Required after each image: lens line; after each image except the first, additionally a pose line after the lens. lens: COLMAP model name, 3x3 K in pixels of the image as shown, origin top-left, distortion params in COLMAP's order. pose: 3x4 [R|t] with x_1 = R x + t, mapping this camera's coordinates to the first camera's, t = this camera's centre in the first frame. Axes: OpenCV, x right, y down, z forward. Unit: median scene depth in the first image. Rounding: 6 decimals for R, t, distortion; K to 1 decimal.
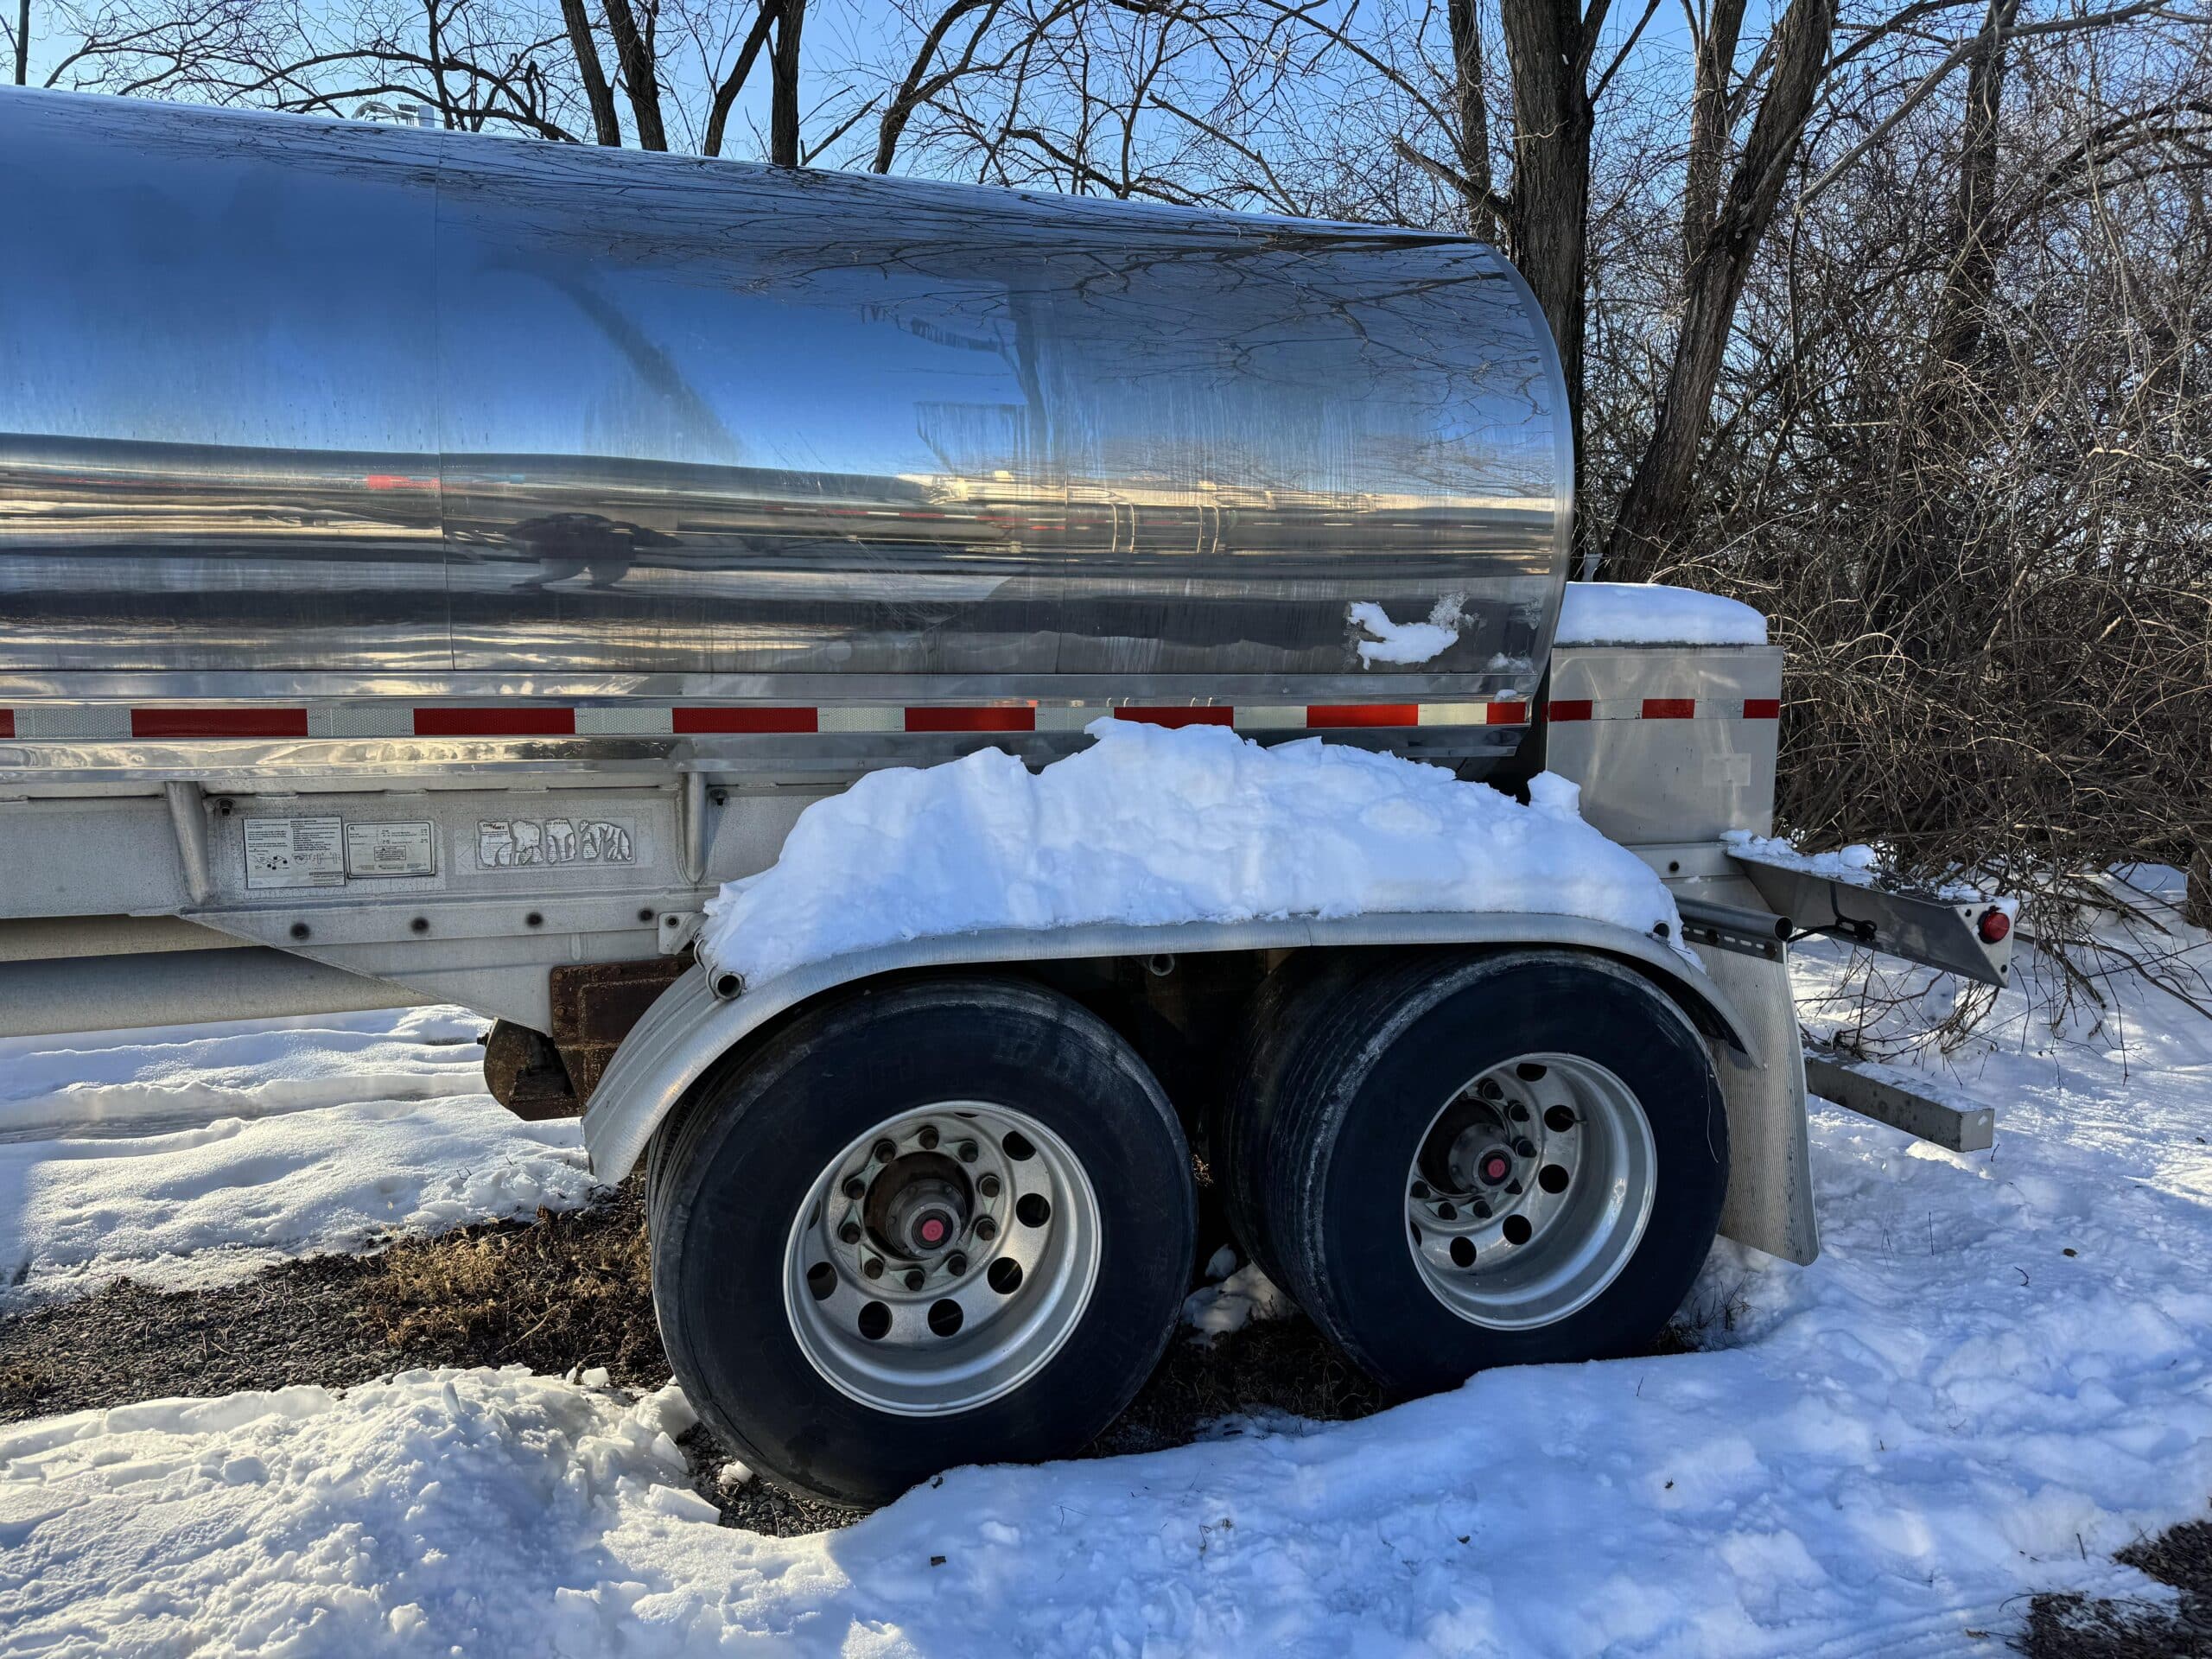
lens RADIAL K [[1555.3, 0, 1097.8], [0, 1555.3, 834.1], [0, 0, 1]] dist [0.038593, -0.051858]
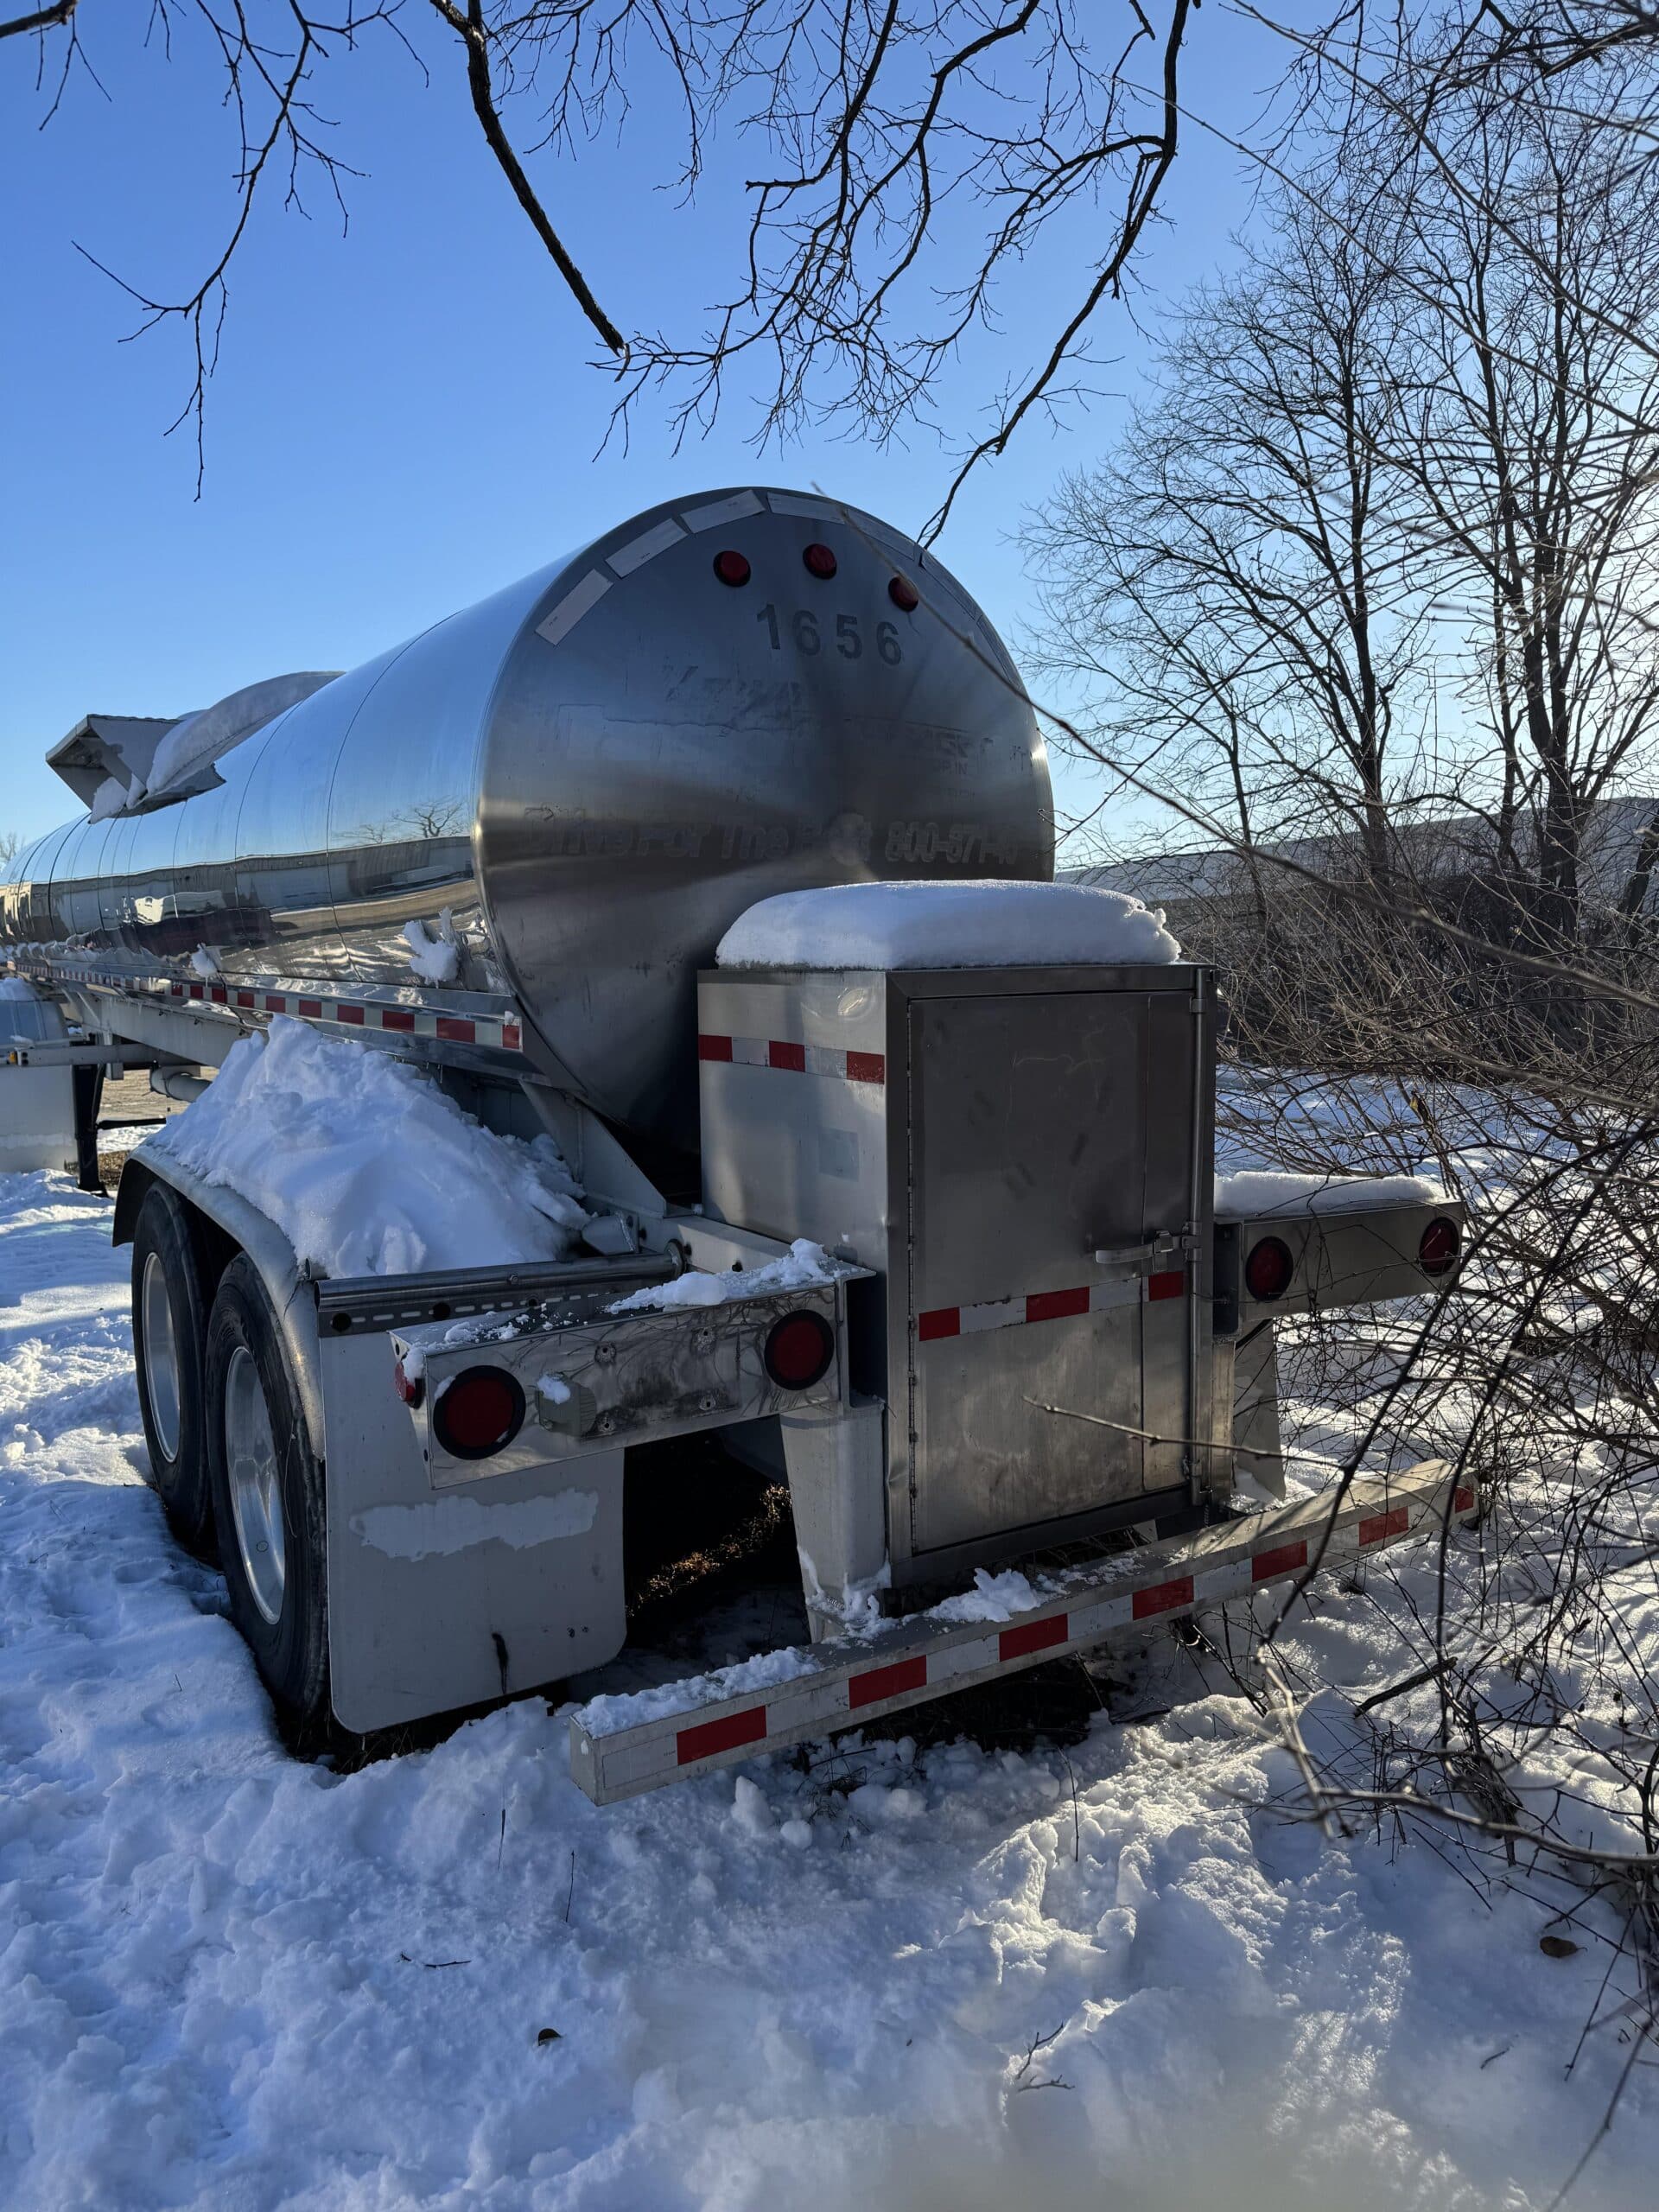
lens RADIAL K [[1555.3, 0, 818.0], [0, 1555.3, 1122.0], [0, 0, 1]] dist [0.038593, -0.051858]
pose [[0.239280, 0.098116, -0.965981, 1.244495], [-0.126538, 0.989547, 0.069165, -0.119298], [0.962670, 0.105684, 0.249194, 0.987598]]
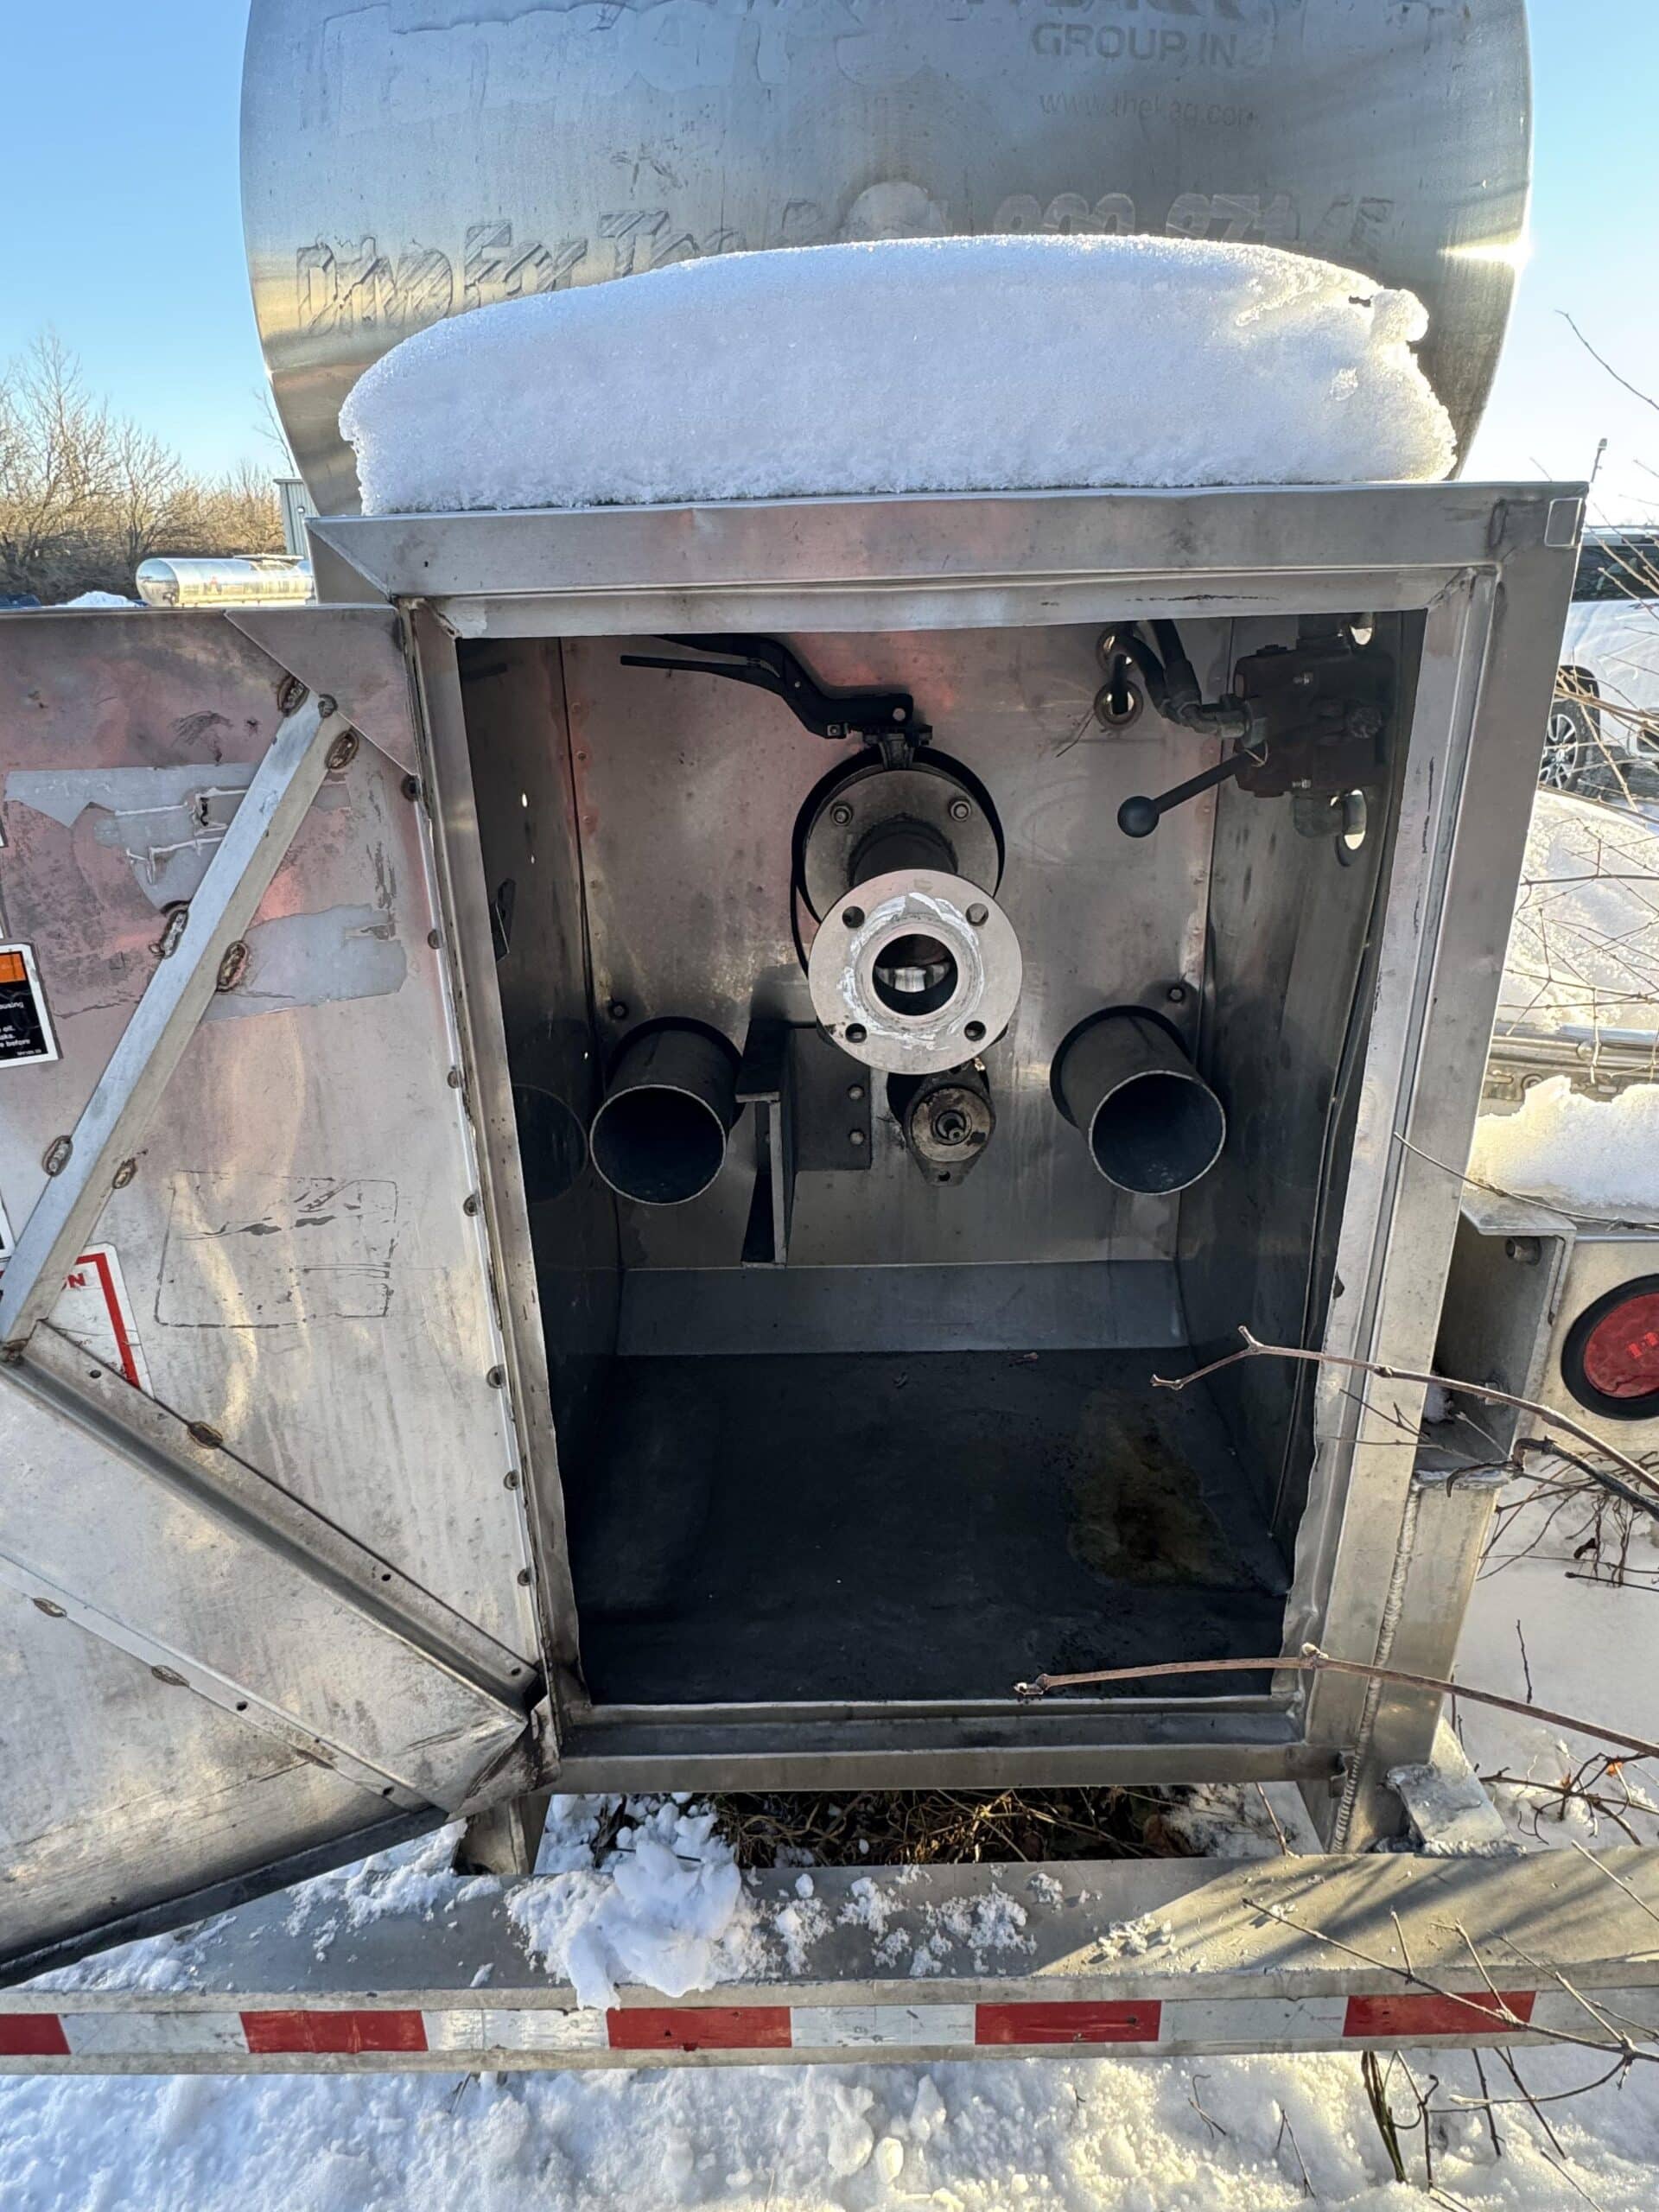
lens RADIAL K [[1253.0, 0, 820.4], [0, 1253.0, 1083.8], [0, 0, 1]] dist [-0.010001, 0.005590]
pose [[-0.312820, 0.358982, -0.879361, 0.721985], [-0.110145, 0.905869, 0.408985, -0.153316], [0.943405, 0.224795, -0.243834, 1.356075]]
